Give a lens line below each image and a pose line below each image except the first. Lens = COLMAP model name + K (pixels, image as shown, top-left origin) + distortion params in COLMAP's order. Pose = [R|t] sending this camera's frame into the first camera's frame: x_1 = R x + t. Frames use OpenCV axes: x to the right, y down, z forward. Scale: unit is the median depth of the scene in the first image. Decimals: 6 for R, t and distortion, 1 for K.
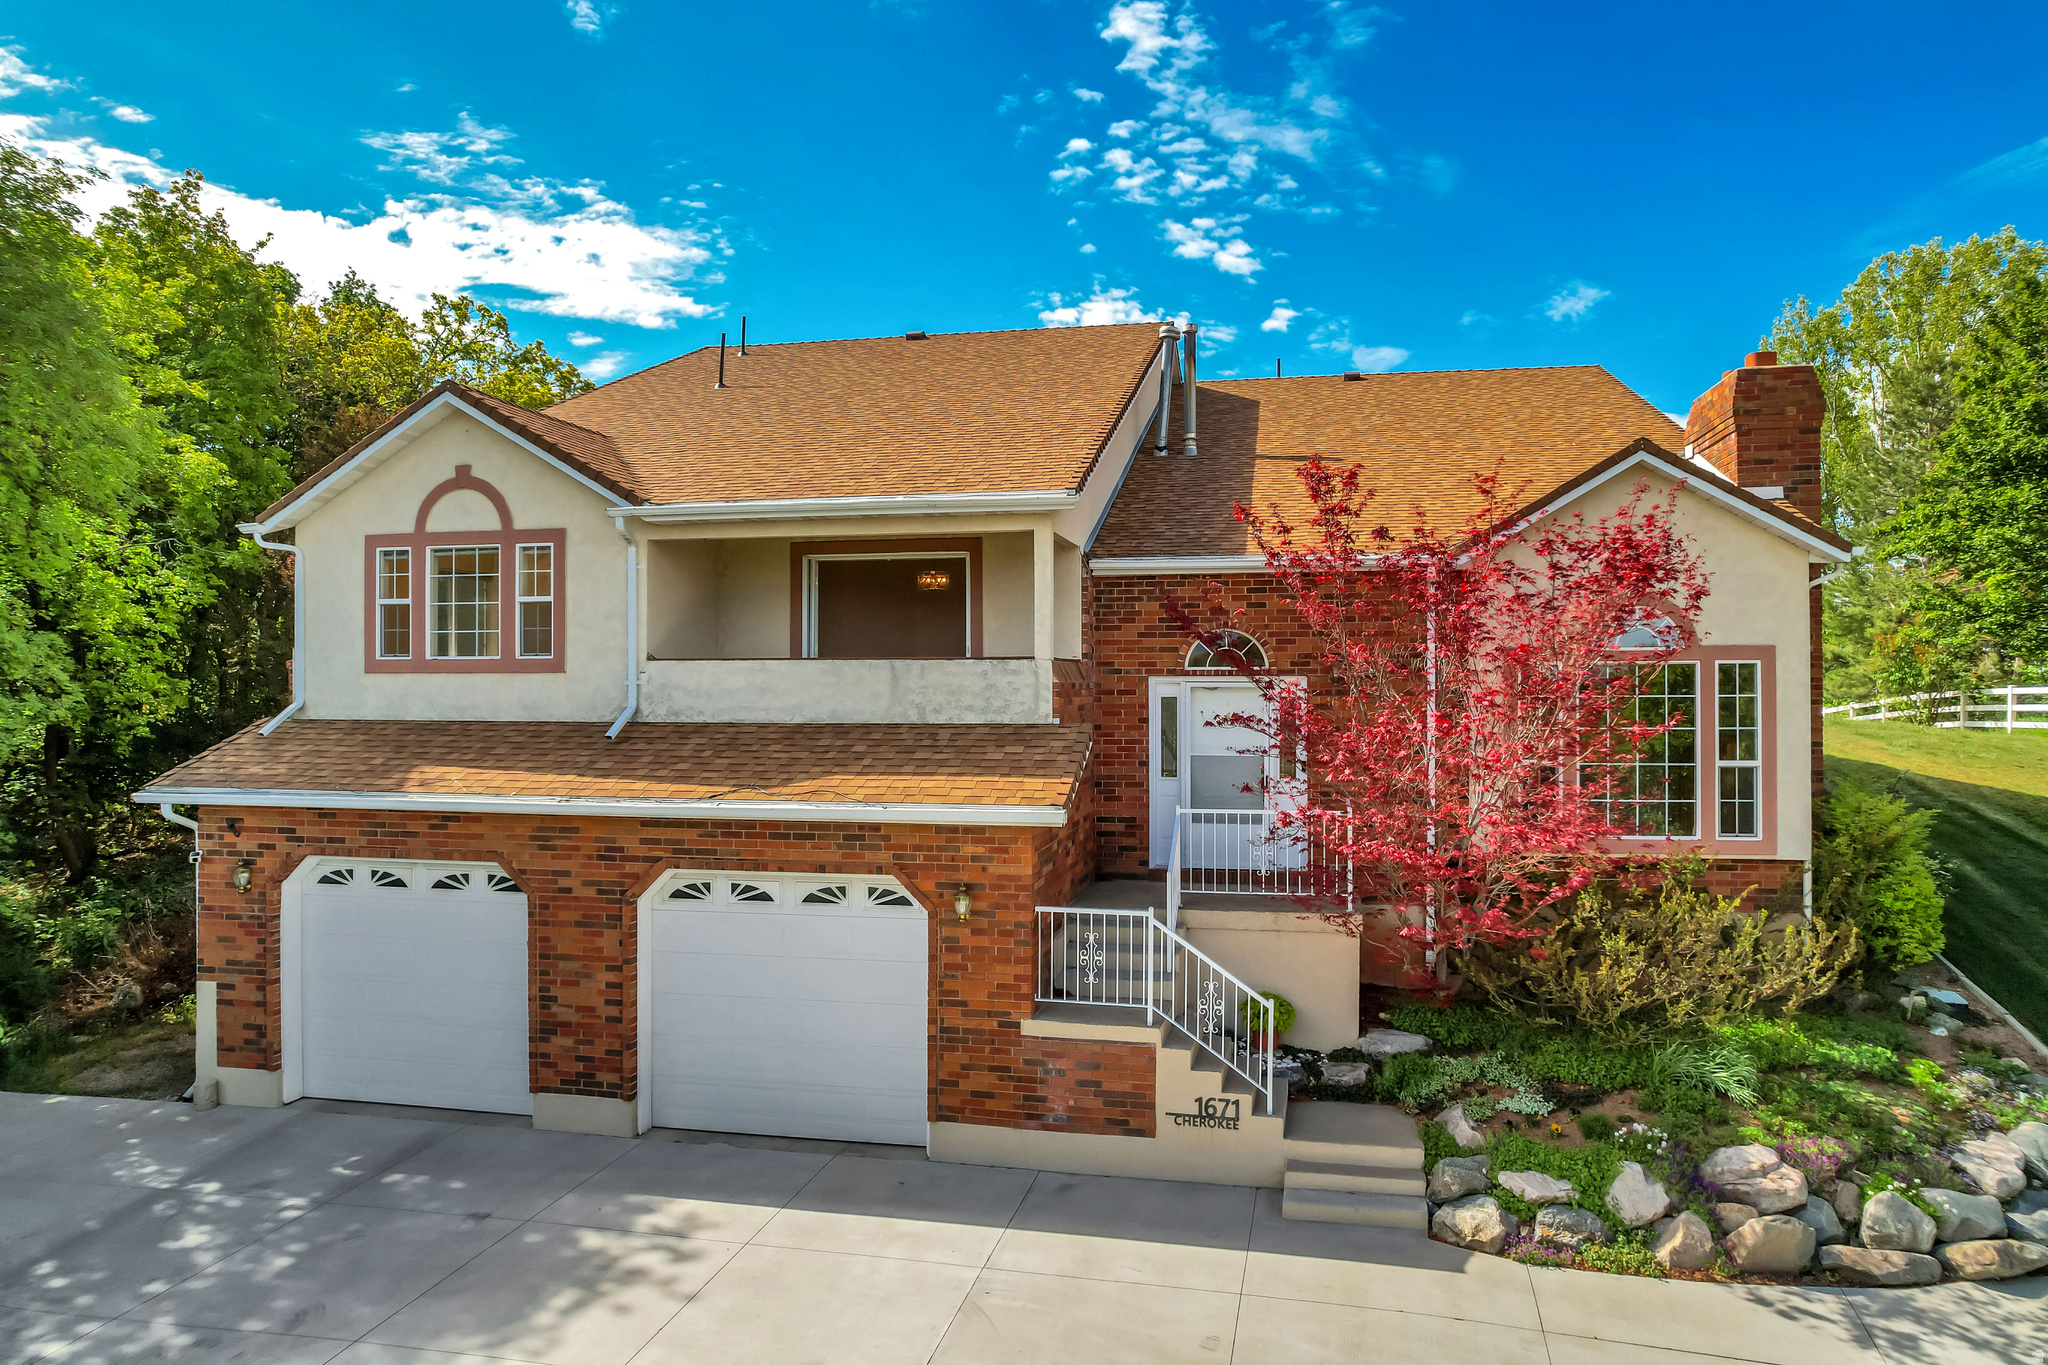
lens RADIAL K [[1301.2, 0, 1024.5], [0, 1301.2, 690.9], [0, 0, 1]] dist [-0.084347, 0.073607]
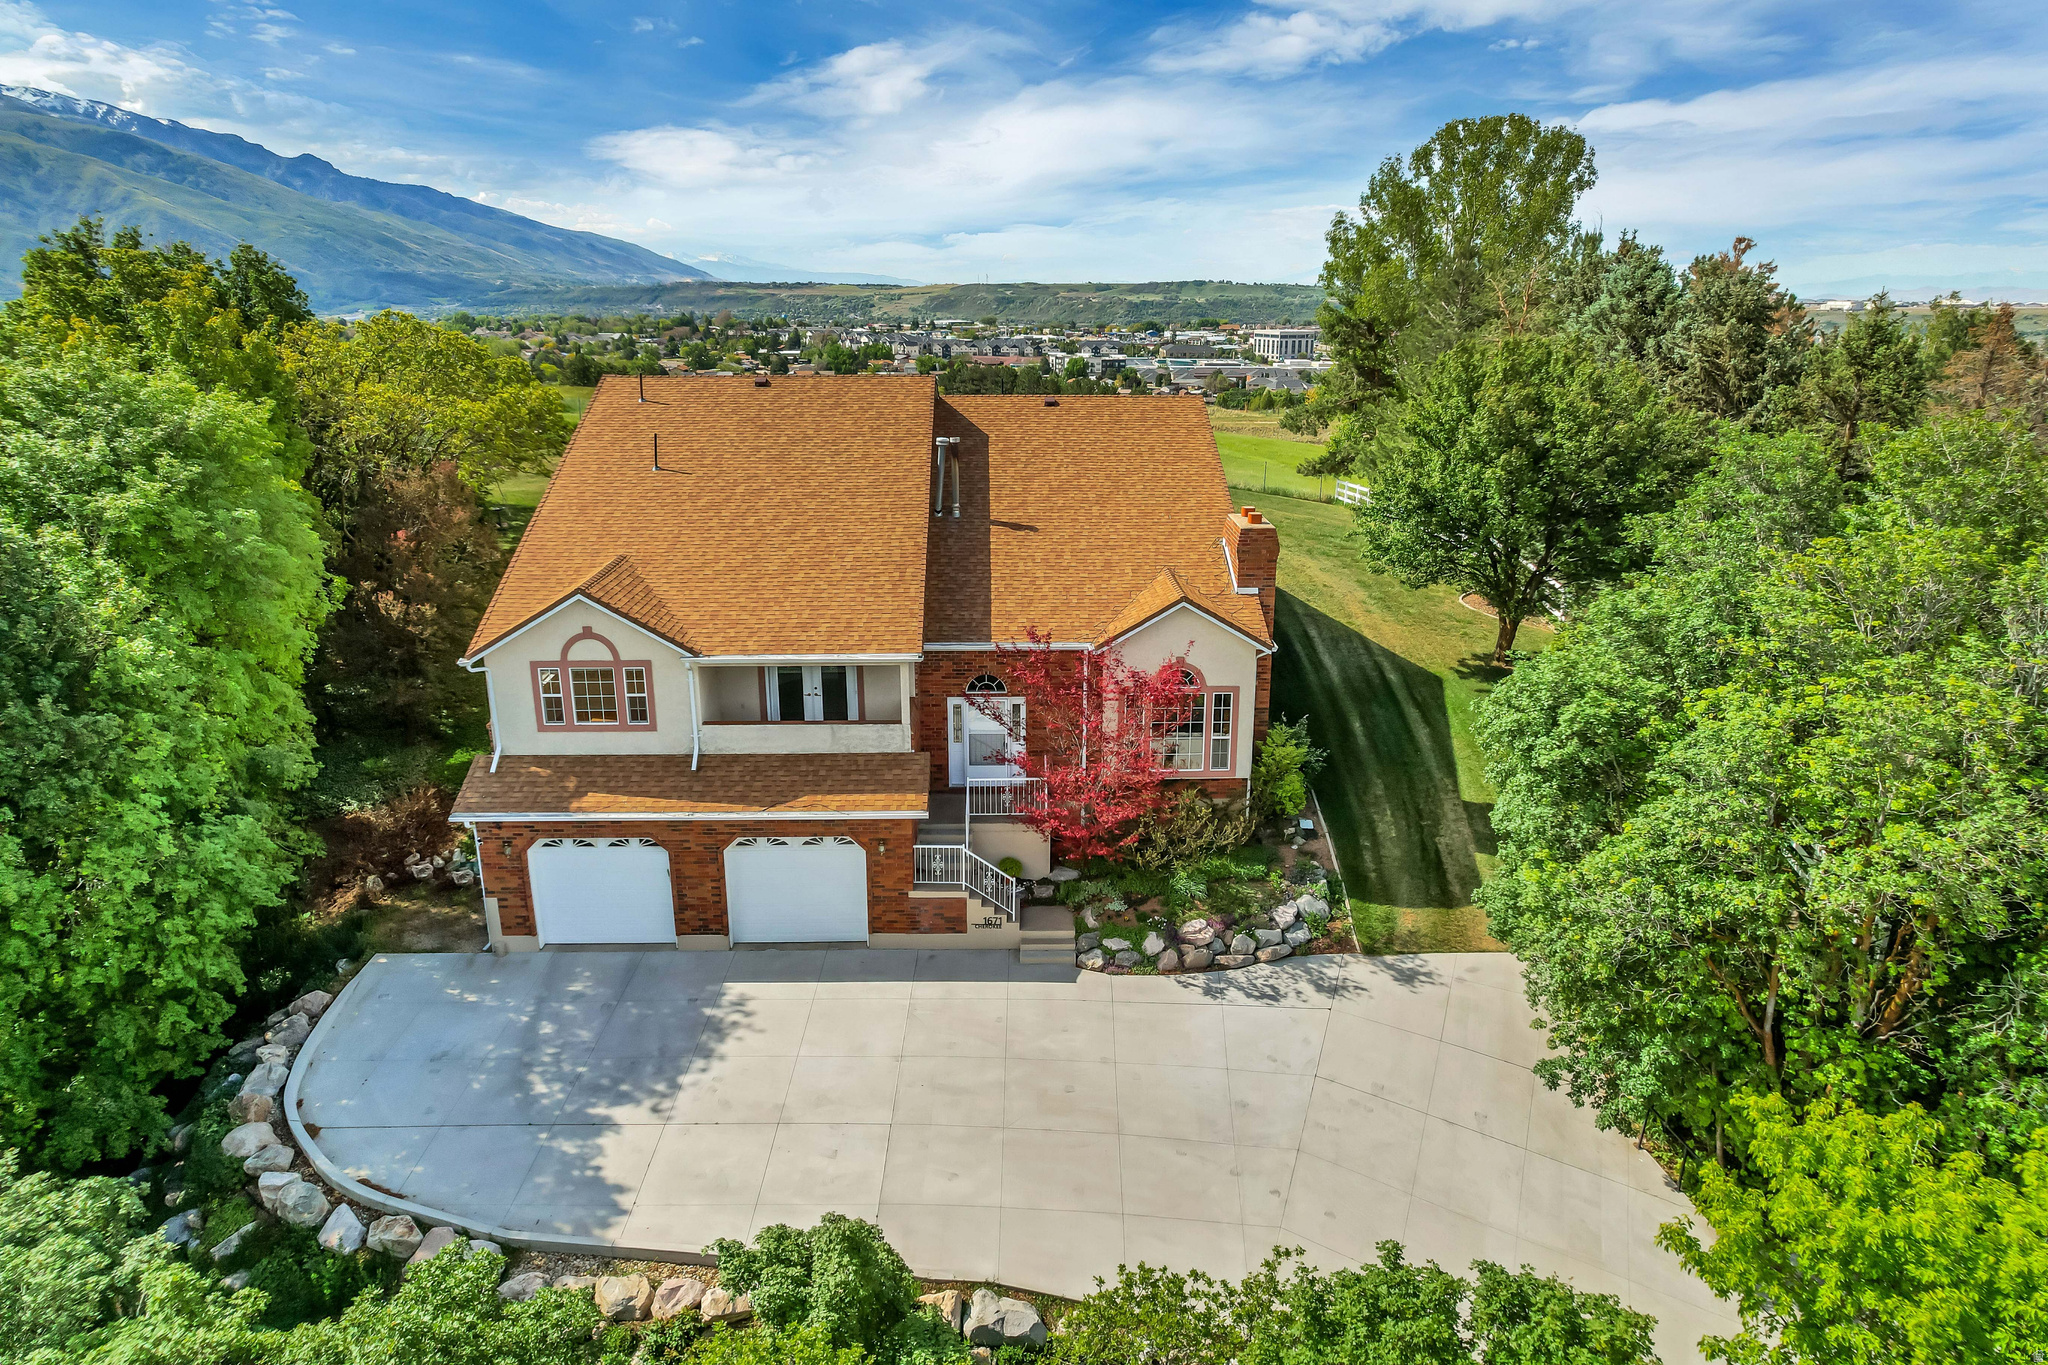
lens RADIAL K [[1301.2, 0, 1024.5], [0, 1301.2, 690.9], [0, 0, 1]] dist [-0.084347, 0.073607]
pose [[0.973286, -0.066398, 0.219785, -0.266336], [-0.003962, 0.952270, 0.305231, -0.741440], [-0.229561, -0.297948, 0.926568, -1.018923]]
